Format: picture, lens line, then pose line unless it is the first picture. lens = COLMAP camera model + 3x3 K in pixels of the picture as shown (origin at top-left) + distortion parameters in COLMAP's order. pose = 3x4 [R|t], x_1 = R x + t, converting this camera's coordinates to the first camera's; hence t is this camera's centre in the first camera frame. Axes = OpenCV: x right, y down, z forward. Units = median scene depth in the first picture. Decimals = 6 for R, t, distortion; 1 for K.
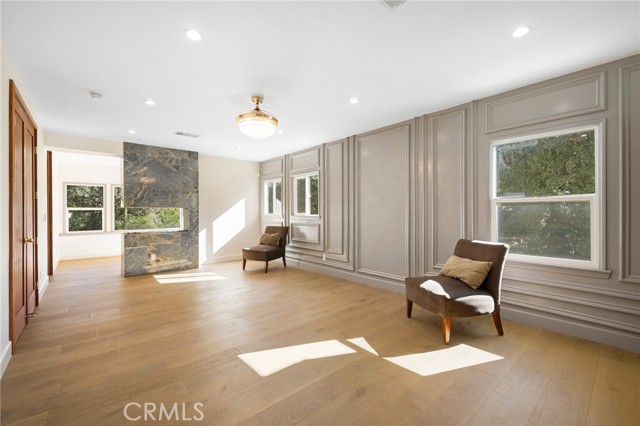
lens RADIAL K [[275.7, 0, 321.7], [0, 275.7, 213.5], [0, 0, 1]] dist [-0.000736, -0.000161]
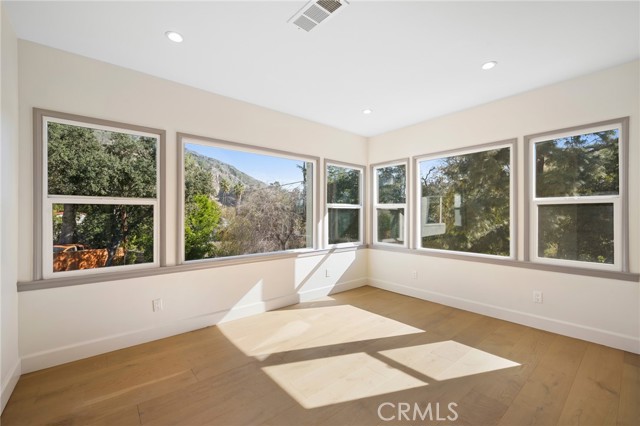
lens RADIAL K [[263.8, 0, 320.0], [0, 263.8, 213.0], [0, 0, 1]] dist [0.001339, 0.000091]
pose [[0.999804, -0.003428, -0.019514, -0.104839], [0.003163, 0.999903, -0.013587, 0.000577], [0.019559, 0.013523, 0.999717, 0.121273]]
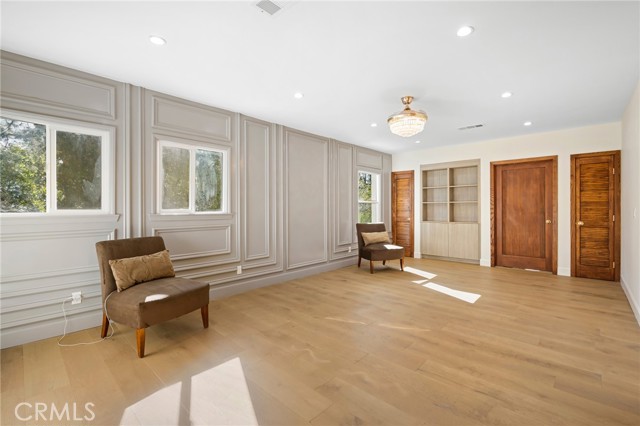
lens RADIAL K [[287.9, 0, 320.0], [0, 287.9, 213.0], [0, 0, 1]] dist [-0.014302, -0.000202]
pose [[-0.101523, -0.011381, 0.994768, -1.280376], [0.010365, 0.999868, 0.012497, 0.002529], [-0.994779, 0.011579, -0.101392, 1.445227]]
